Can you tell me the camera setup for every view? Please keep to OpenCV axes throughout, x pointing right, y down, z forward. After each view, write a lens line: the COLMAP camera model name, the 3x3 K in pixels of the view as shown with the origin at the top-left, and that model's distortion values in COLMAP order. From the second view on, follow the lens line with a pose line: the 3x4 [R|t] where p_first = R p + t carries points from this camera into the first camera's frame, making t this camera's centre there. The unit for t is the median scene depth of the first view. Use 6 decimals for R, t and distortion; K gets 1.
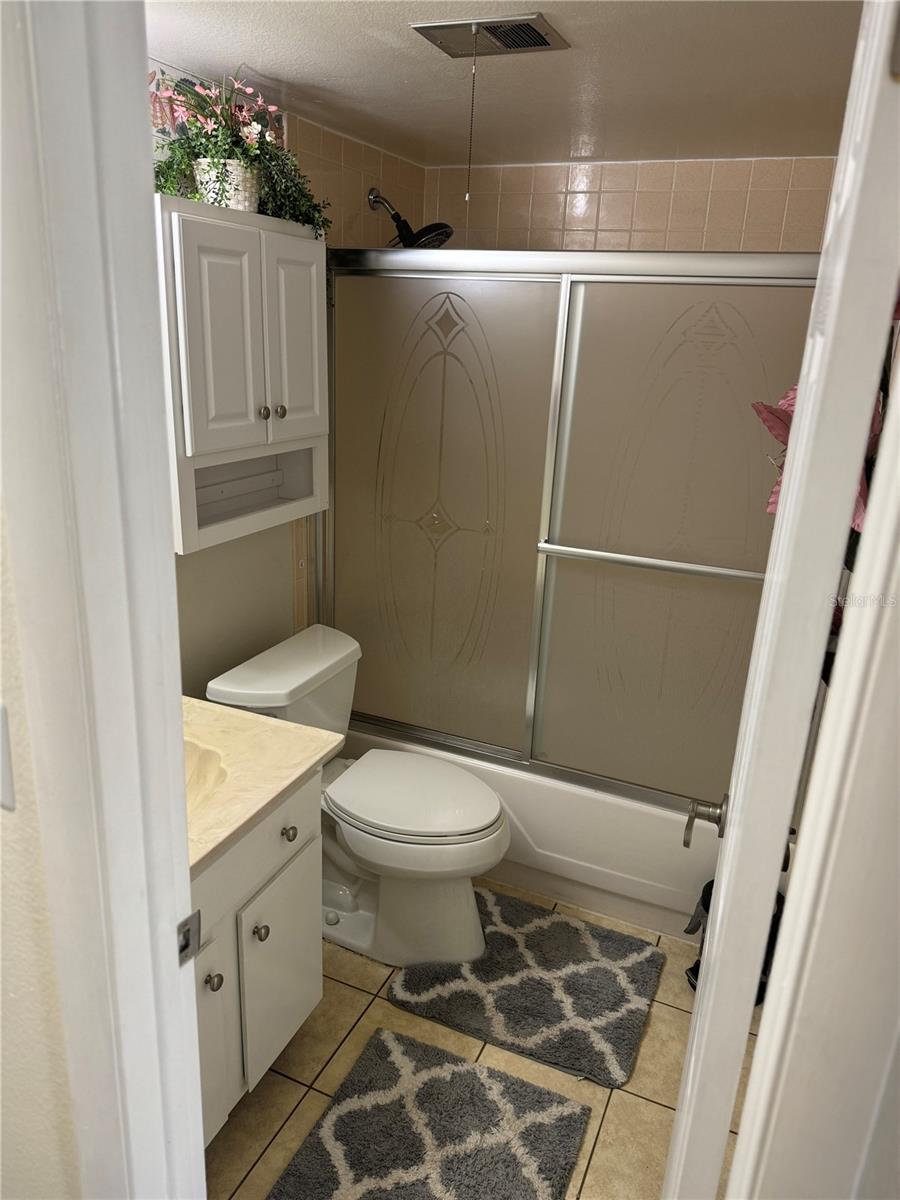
lens RADIAL K [[821.2, 0, 451.9], [0, 821.2, 585.6], [0, 0, 1]] dist [0.060924, -0.154581]
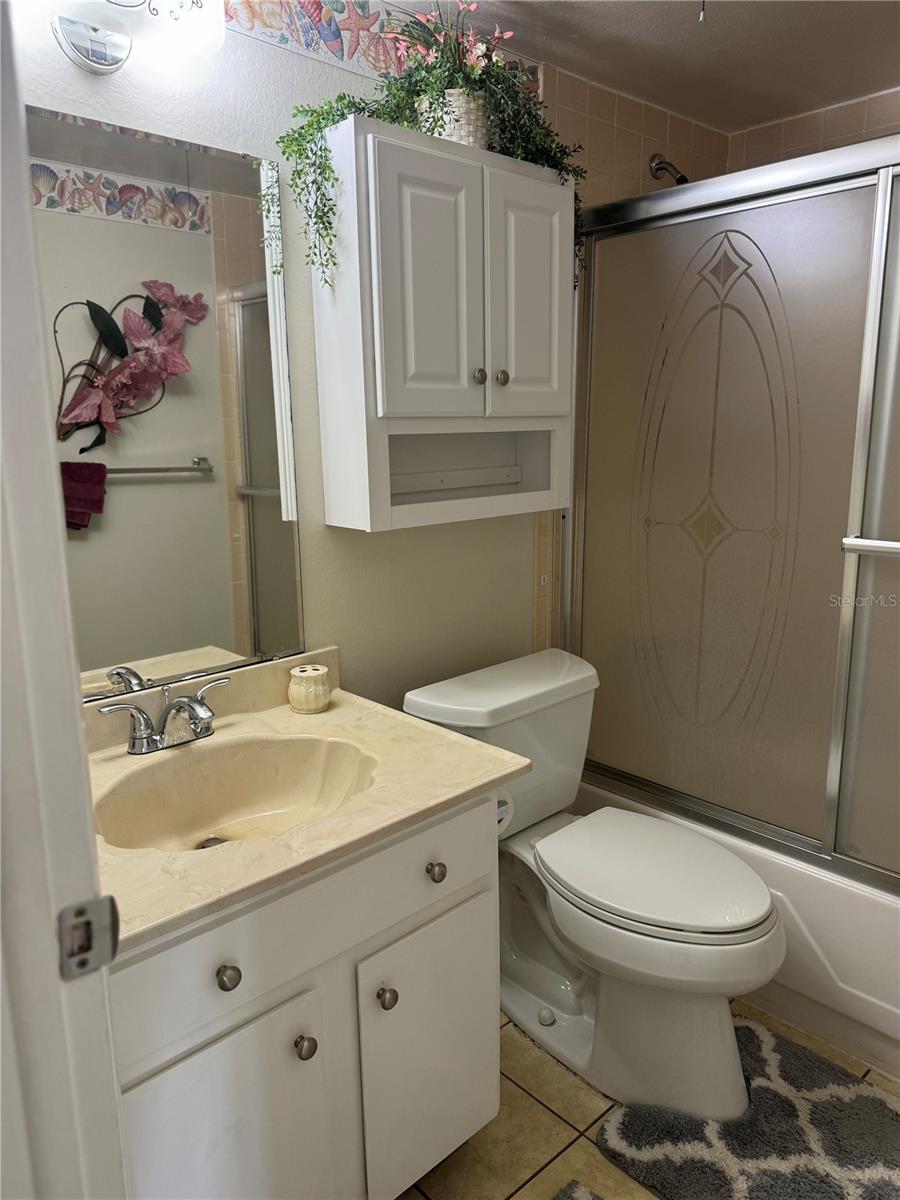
lens RADIAL K [[834.5, 0, 444.3], [0, 834.5, 599.9], [0, 0, 1]] dist [0.021803, -0.036279]
pose [[0.913989, 0.024500, -0.404998, 0.086587], [-0.063819, 0.994431, -0.083869, 0.087274], [0.400688, 0.102502, 0.910463, 0.209741]]
